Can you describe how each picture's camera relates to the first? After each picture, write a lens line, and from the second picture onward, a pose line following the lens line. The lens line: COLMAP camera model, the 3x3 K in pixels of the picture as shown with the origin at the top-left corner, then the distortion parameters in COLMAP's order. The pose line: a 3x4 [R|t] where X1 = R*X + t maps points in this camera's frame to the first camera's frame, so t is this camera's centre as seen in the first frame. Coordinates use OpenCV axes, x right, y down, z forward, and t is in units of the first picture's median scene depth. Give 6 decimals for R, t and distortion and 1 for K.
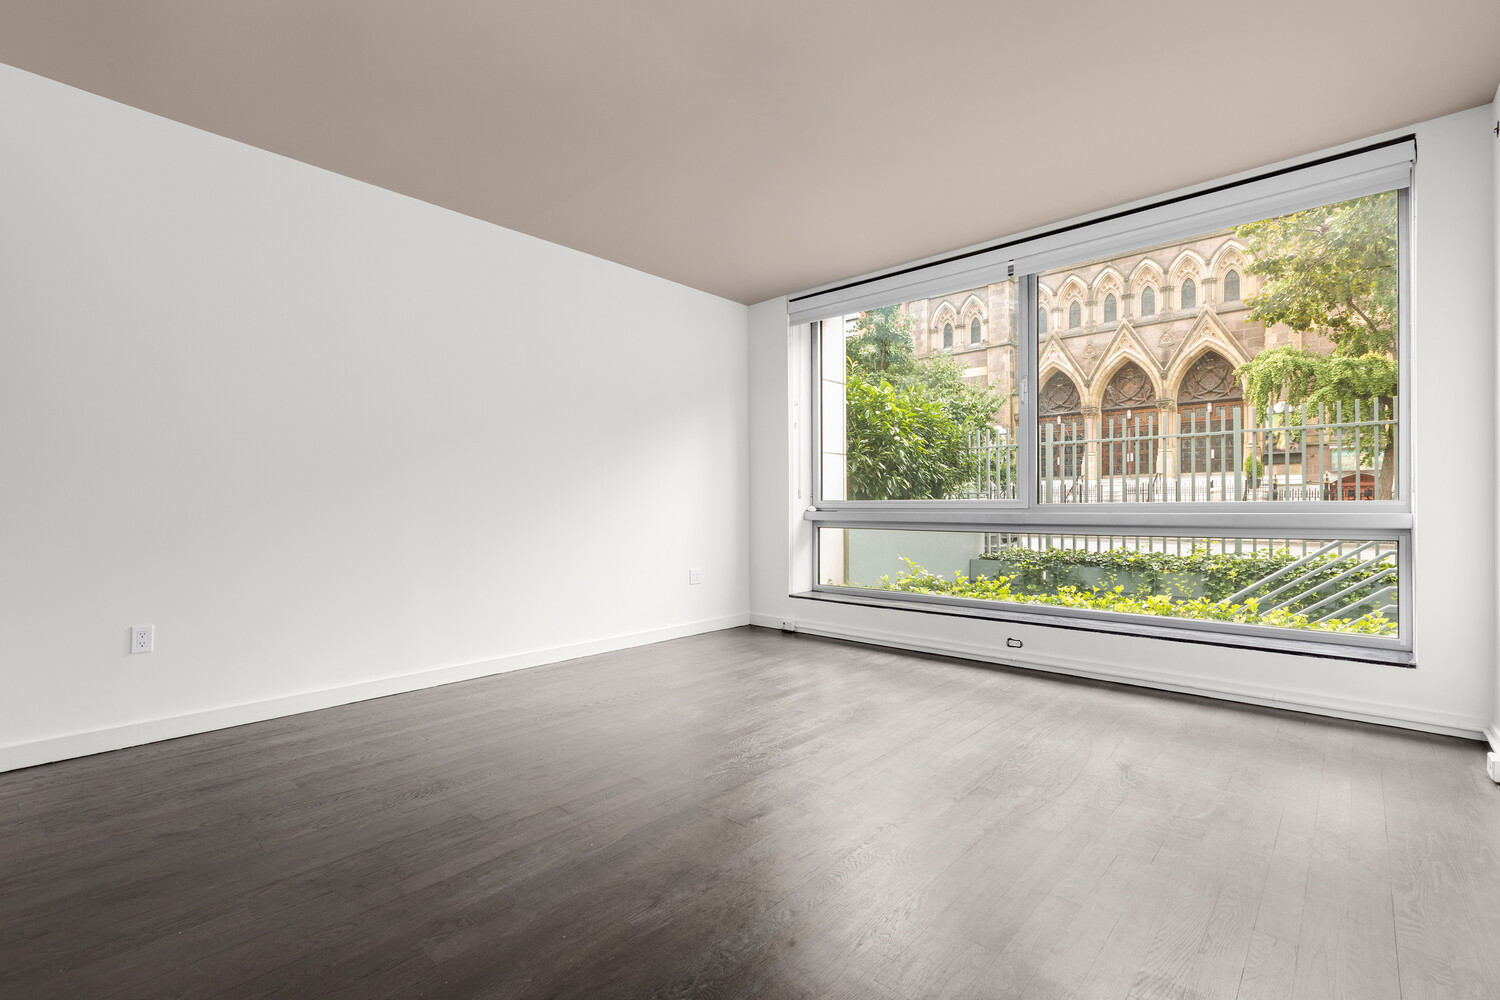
lens RADIAL K [[679.4, 0, 750.0], [0, 679.4, 500.2], [0, 0, 1]] dist [0.003749, 0.000438]
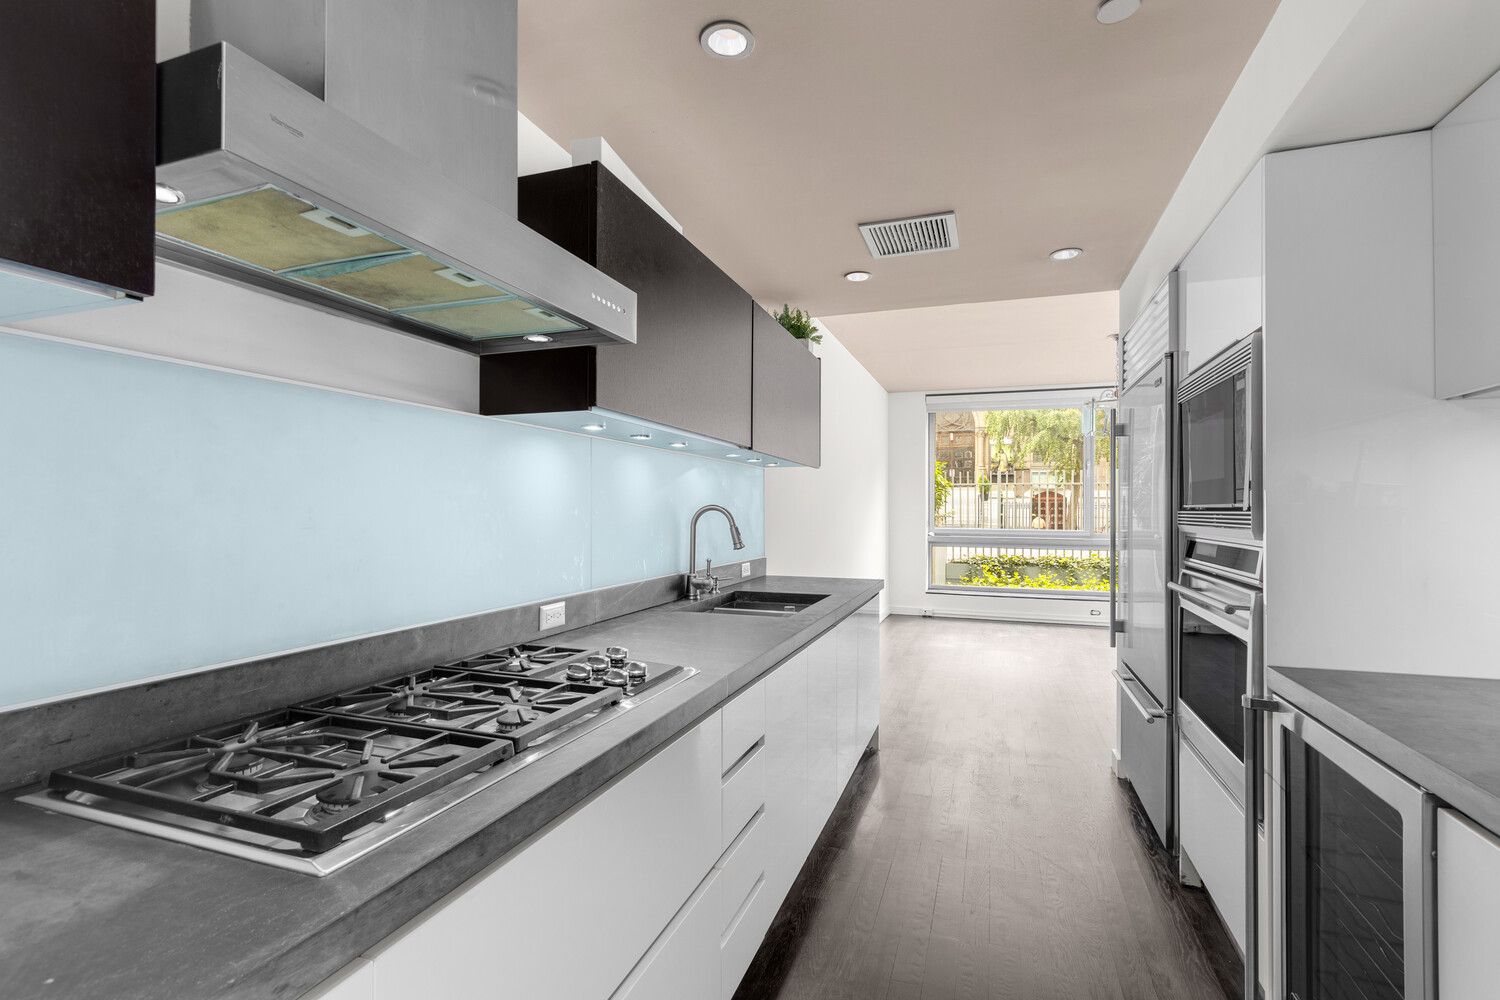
lens RADIAL K [[679.4, 0, 753.1], [0, 679.4, 504.0], [0, 0, 1]] dist [0.003749, 0.000438]
pose [[0.926355, 0.000908, 0.376651, -0.654860], [-0.002251, 0.999993, 0.003125, -0.049148], [-0.376646, -0.003742, 0.926350, -0.213916]]
